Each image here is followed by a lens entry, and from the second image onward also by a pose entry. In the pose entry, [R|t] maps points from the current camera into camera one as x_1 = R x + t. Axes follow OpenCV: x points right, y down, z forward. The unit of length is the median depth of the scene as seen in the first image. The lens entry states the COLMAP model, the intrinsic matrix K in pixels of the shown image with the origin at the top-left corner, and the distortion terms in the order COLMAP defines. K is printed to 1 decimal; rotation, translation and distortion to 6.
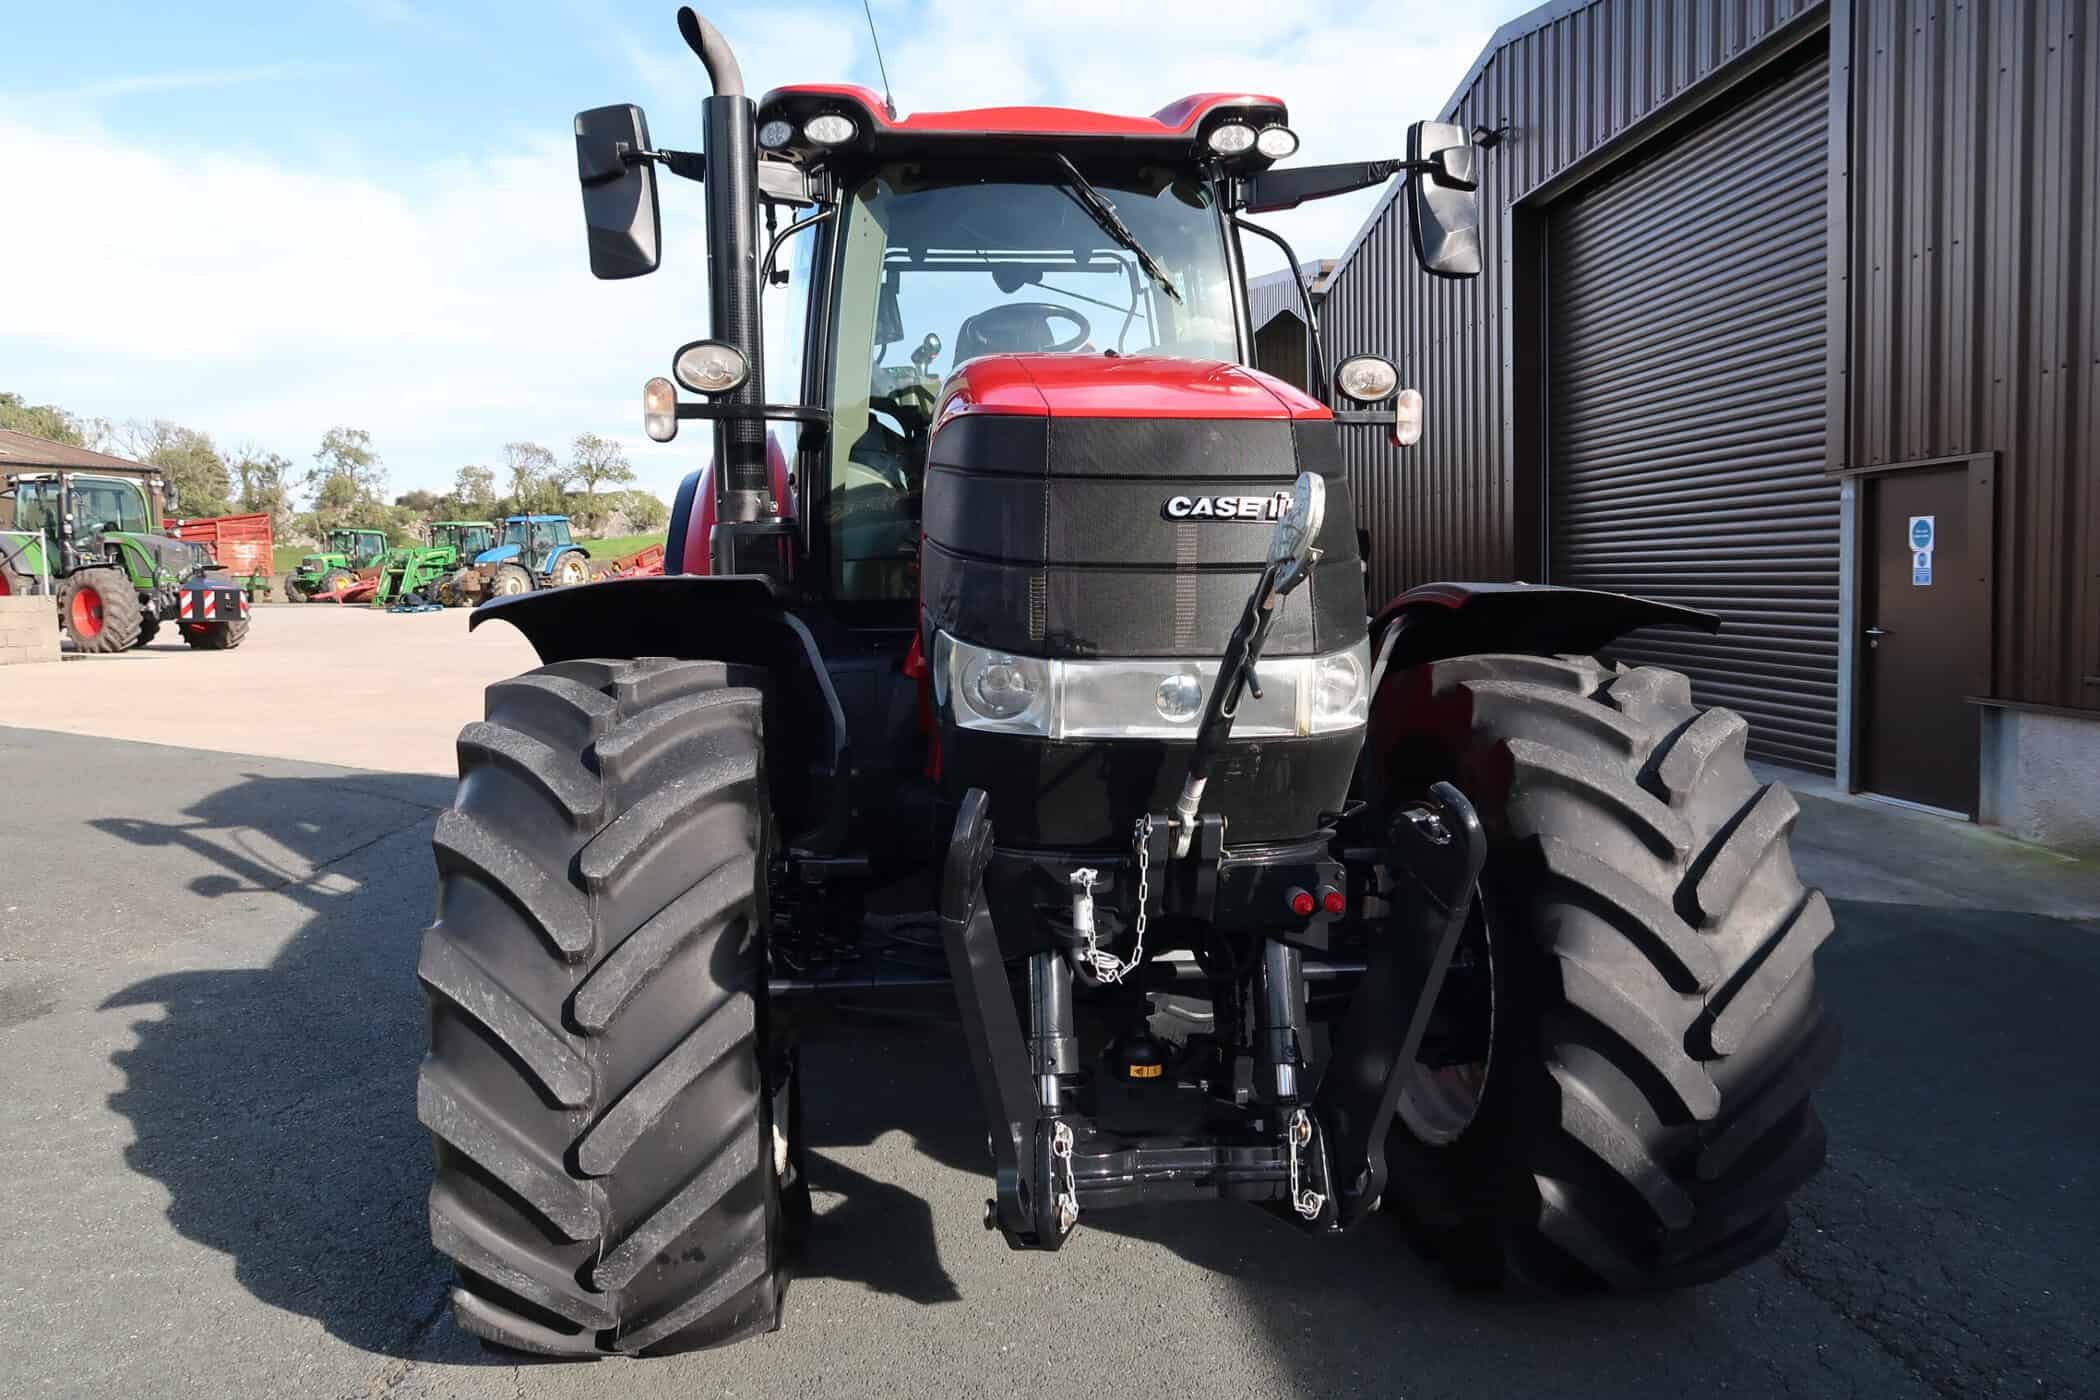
lens RADIAL K [[1443.1, 0, 1051.0], [0, 1443.1, 693.1], [0, 0, 1]] dist [-0.020244, 0.005012]
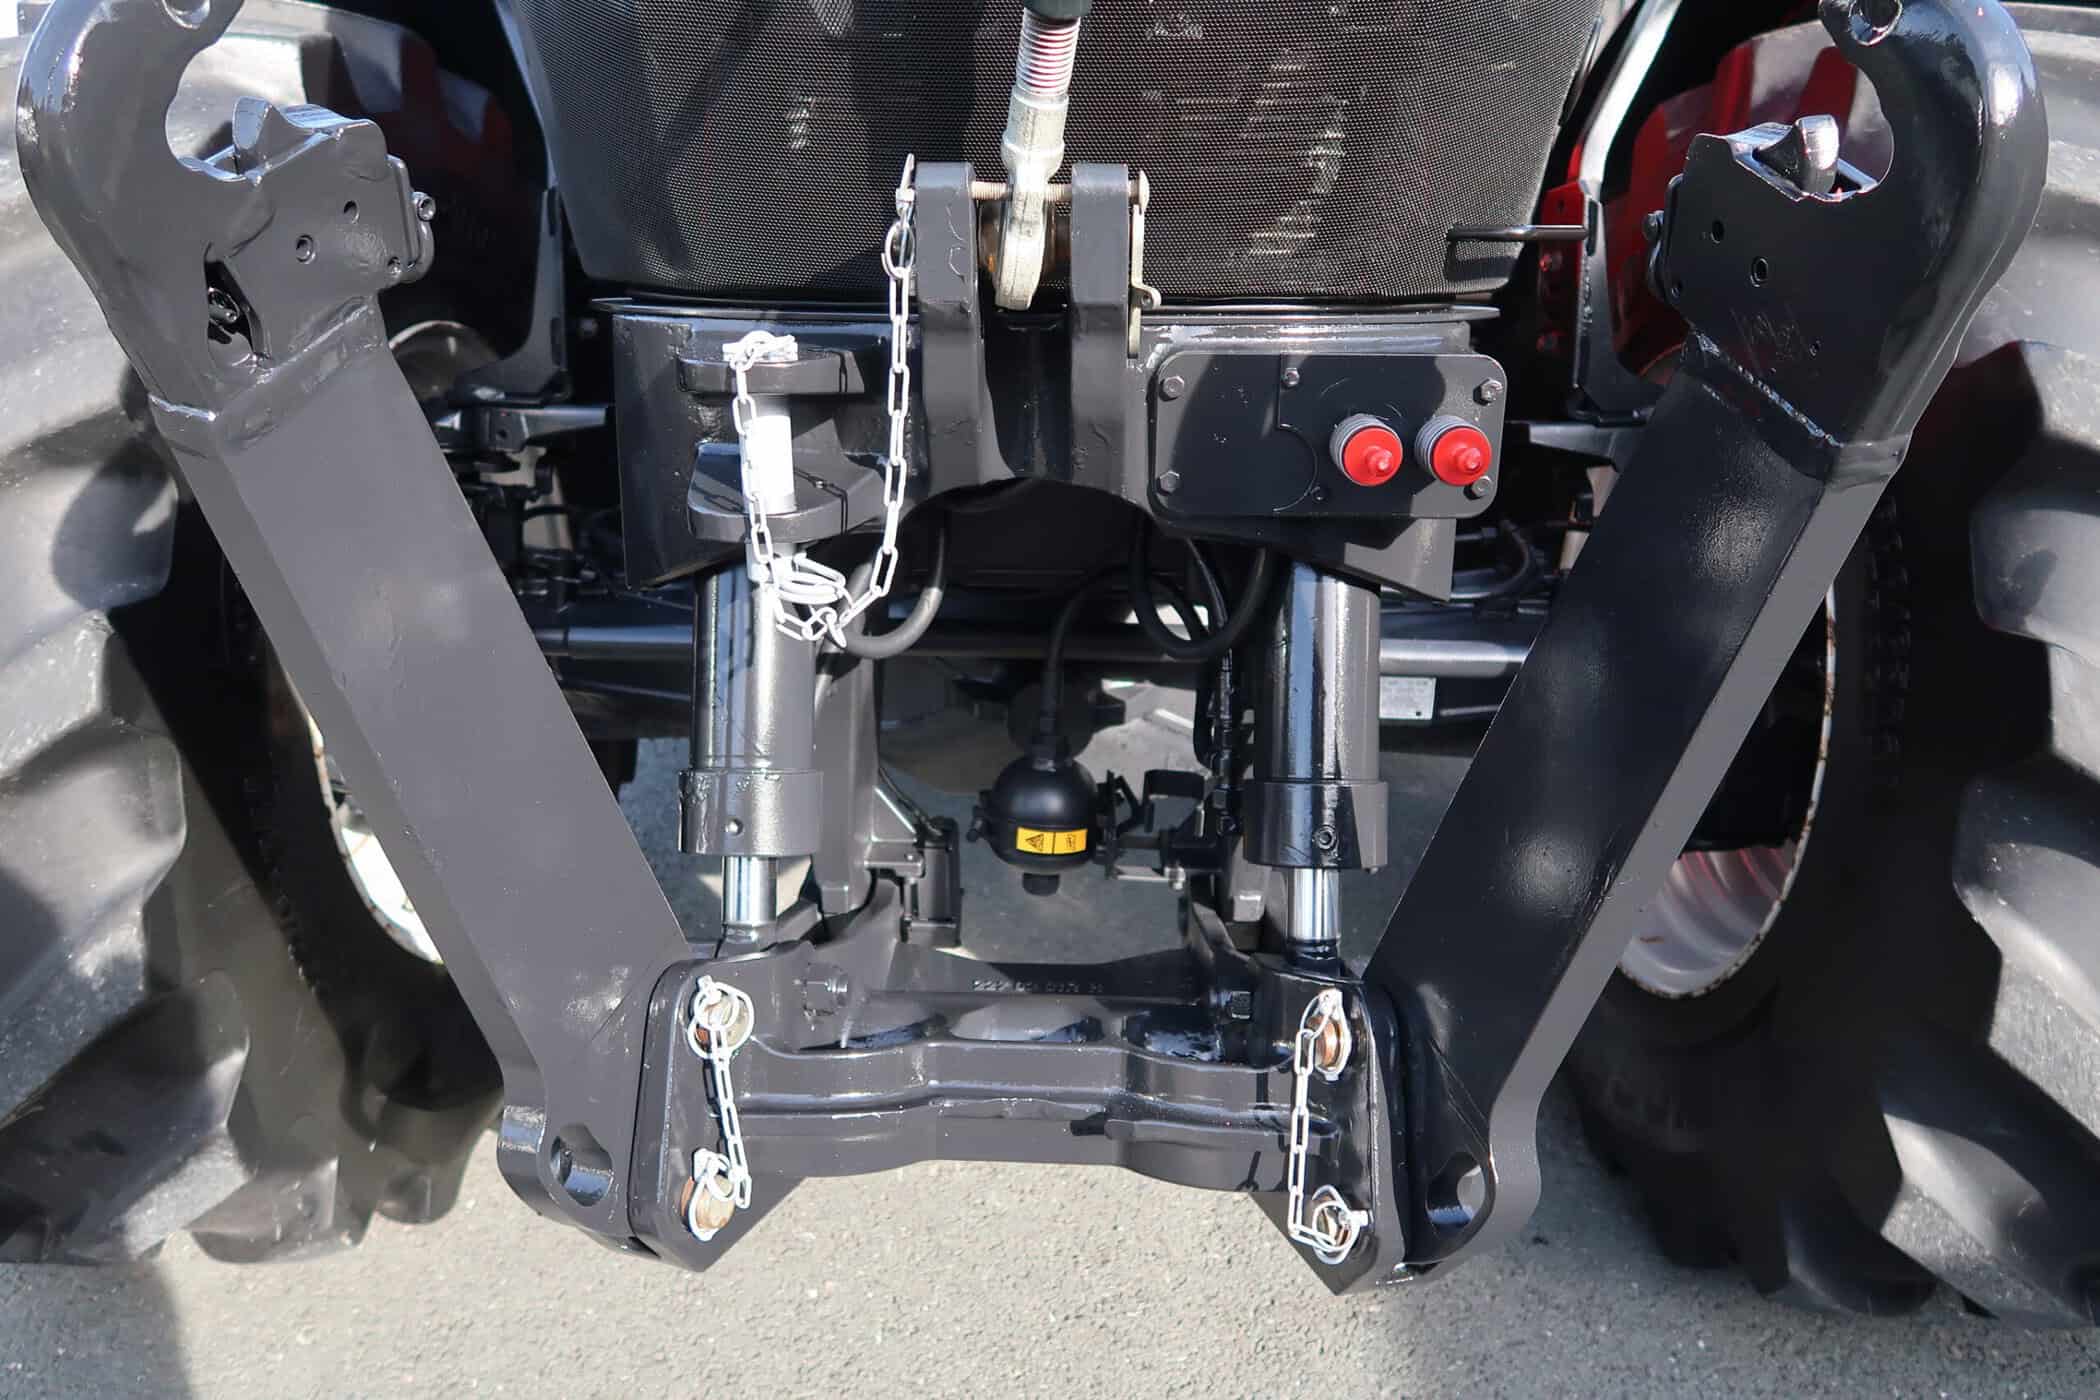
lens RADIAL K [[1443.1, 0, 1048.6], [0, 1443.1, 700.7], [0, 0, 1]] dist [-0.020244, 0.005012]
pose [[0.988972, 0.053457, -0.138120, 0.142489], [-0.022390, 0.975834, 0.217362, 0.125000], [0.146402, -0.211873, 0.966269, 0.605394]]
